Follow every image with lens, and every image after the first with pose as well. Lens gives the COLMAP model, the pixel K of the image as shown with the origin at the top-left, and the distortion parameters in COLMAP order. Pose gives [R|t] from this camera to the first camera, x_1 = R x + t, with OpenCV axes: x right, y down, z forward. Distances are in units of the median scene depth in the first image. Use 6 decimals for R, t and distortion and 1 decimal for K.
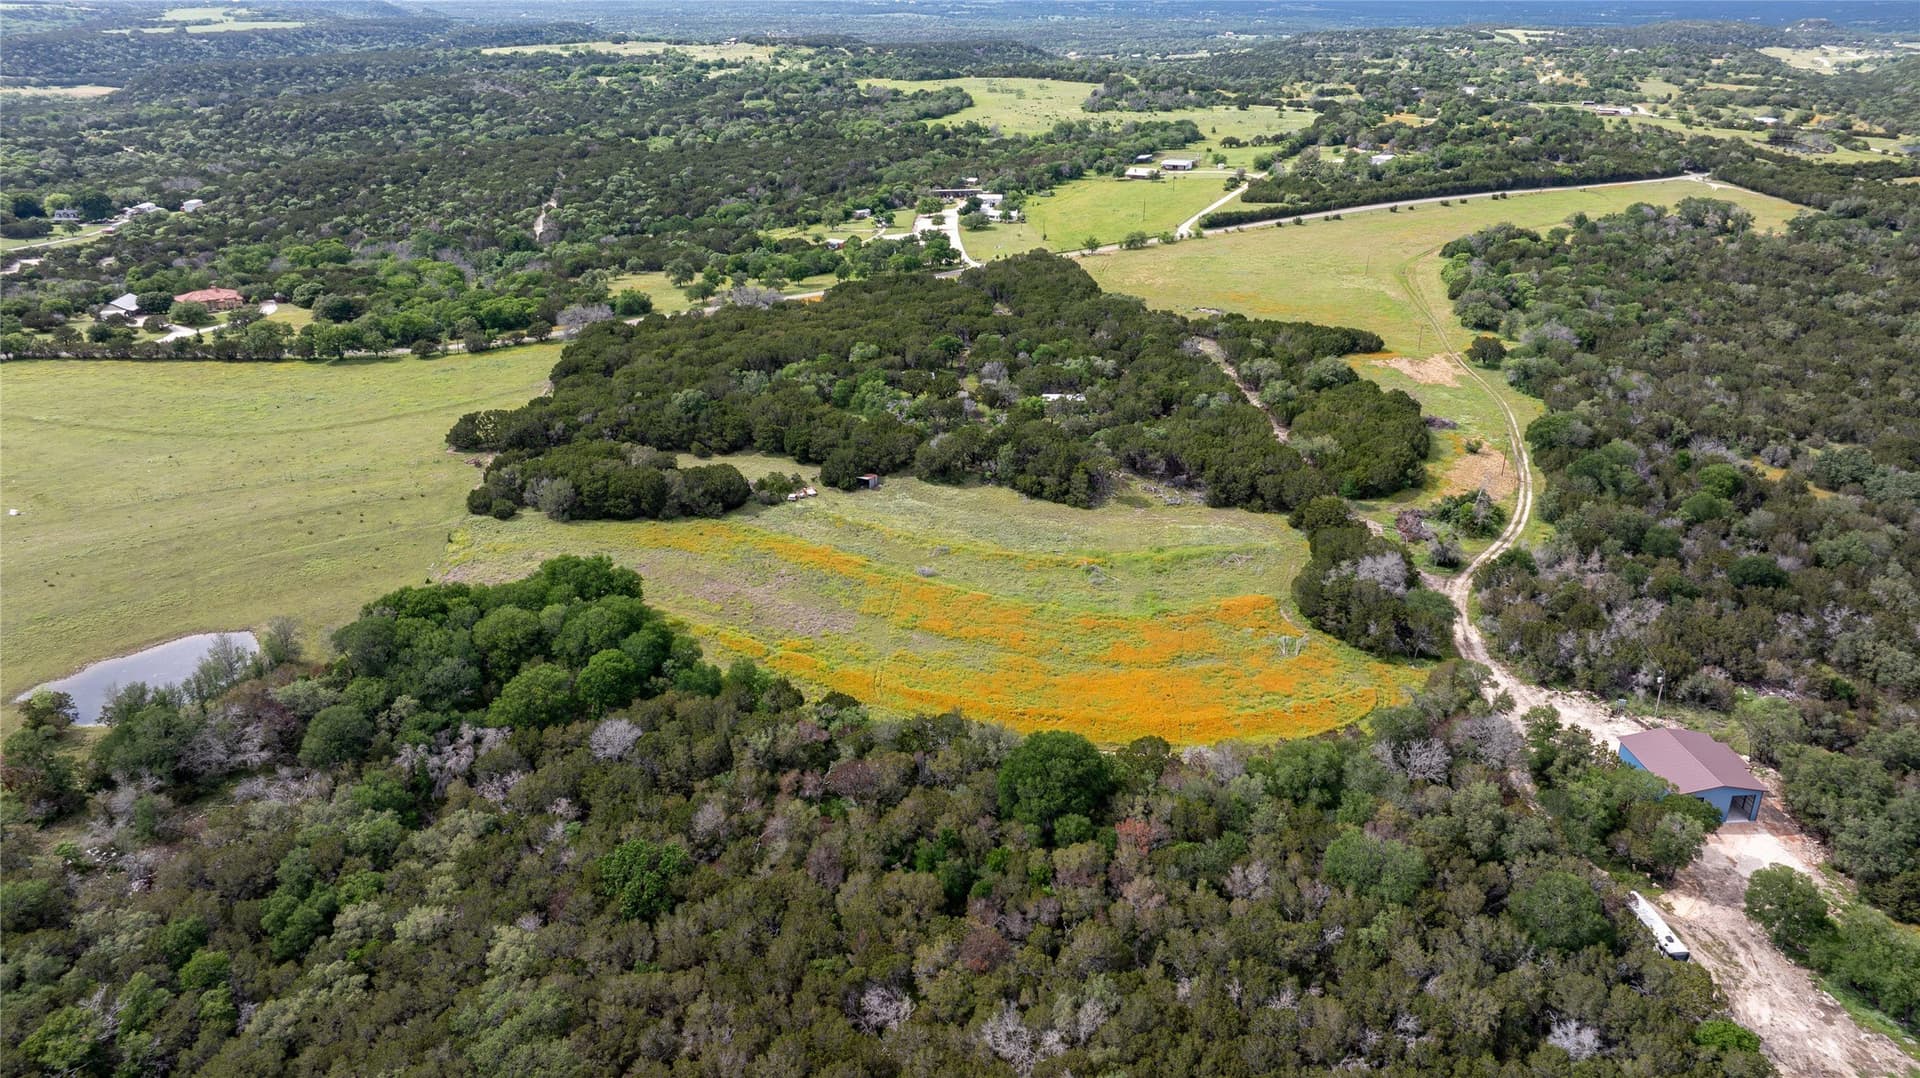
lens RADIAL K [[1359.3, 0, 960.0], [0, 1359.3, 539.0], [0, 0, 1]] dist [-0.041390, 0.047664]
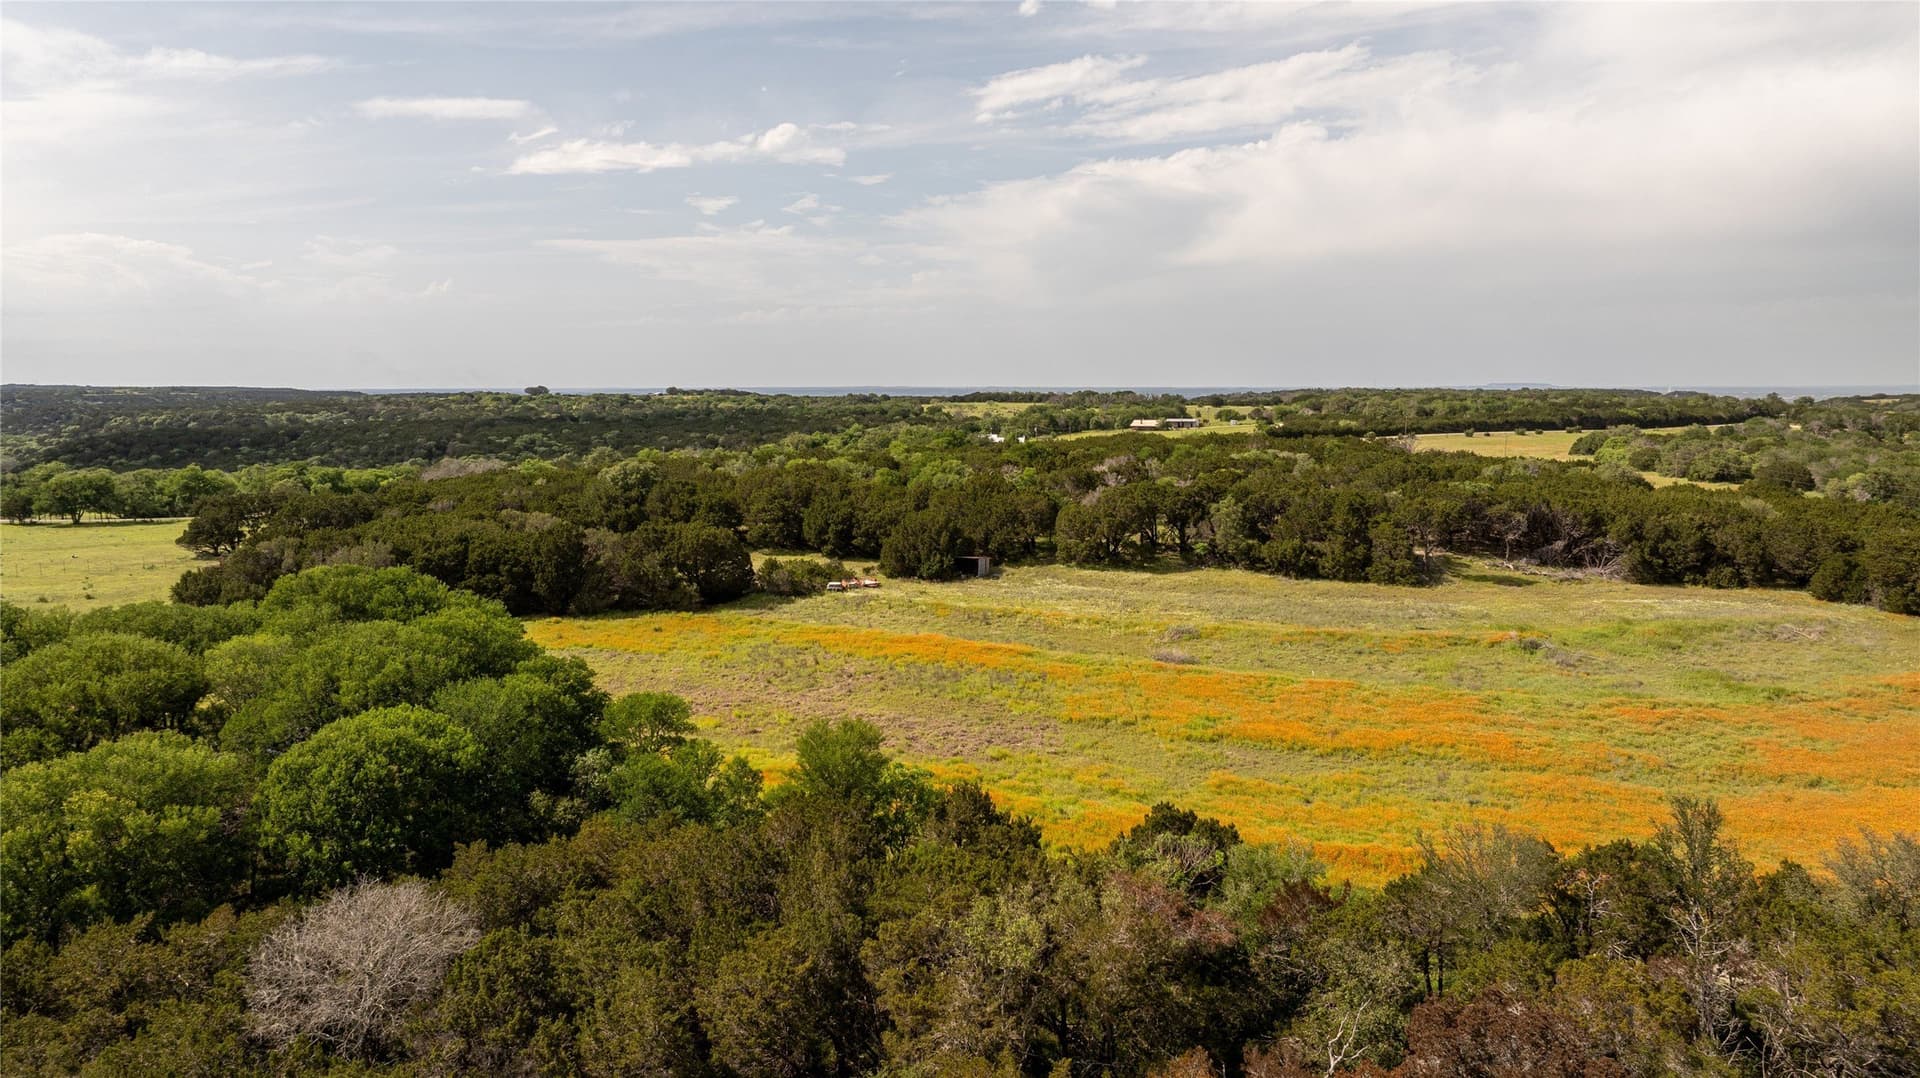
lens RADIAL K [[1359.3, 0, 960.0], [0, 1359.3, 539.0], [0, 0, 1]] dist [-0.041390, 0.047664]
pose [[0.997595, -0.011853, 0.068285, -0.107568], [0.030773, 0.958575, -0.283173, 0.095350], [-0.062099, 0.284593, 0.956635, 0.485691]]
